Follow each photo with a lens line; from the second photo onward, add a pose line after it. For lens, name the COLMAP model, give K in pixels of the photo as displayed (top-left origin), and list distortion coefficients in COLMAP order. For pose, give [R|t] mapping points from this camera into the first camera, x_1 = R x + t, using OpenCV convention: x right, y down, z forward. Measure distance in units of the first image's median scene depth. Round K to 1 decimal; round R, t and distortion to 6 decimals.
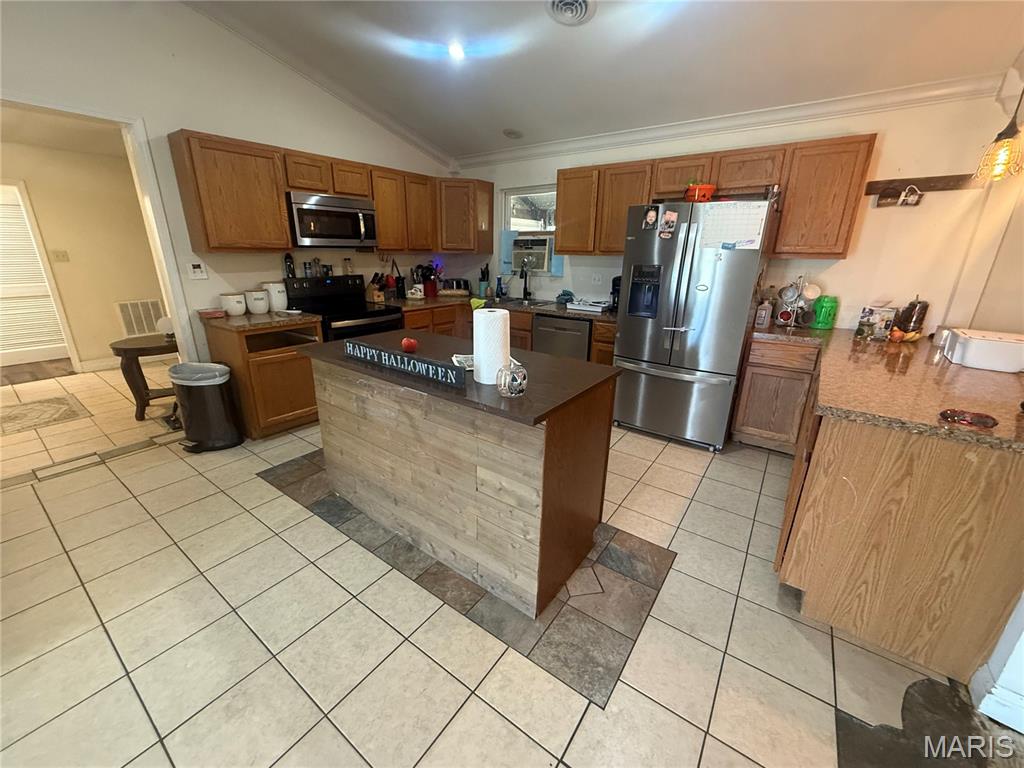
lens RADIAL K [[406.1, 0, 511.8], [0, 406.1, 384.3], [0, 0, 1]] dist [-0.002975, 0.000846]
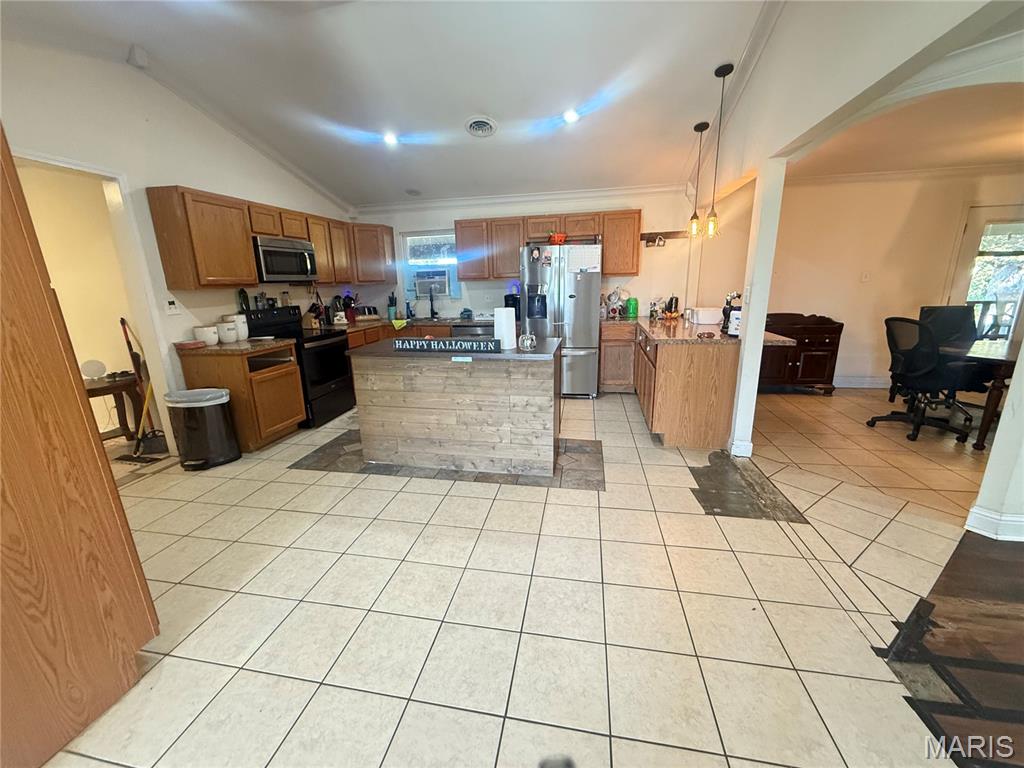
lens RADIAL K [[406.1, 0, 510.8], [0, 406.1, 382.7], [0, 0, 1]] dist [-0.002975, 0.000846]
pose [[0.902872, -0.139660, 0.406593, -0.329116], [0.170094, 0.984636, -0.039494, 0.087688], [-0.394831, 0.104817, 0.912755, -0.244731]]
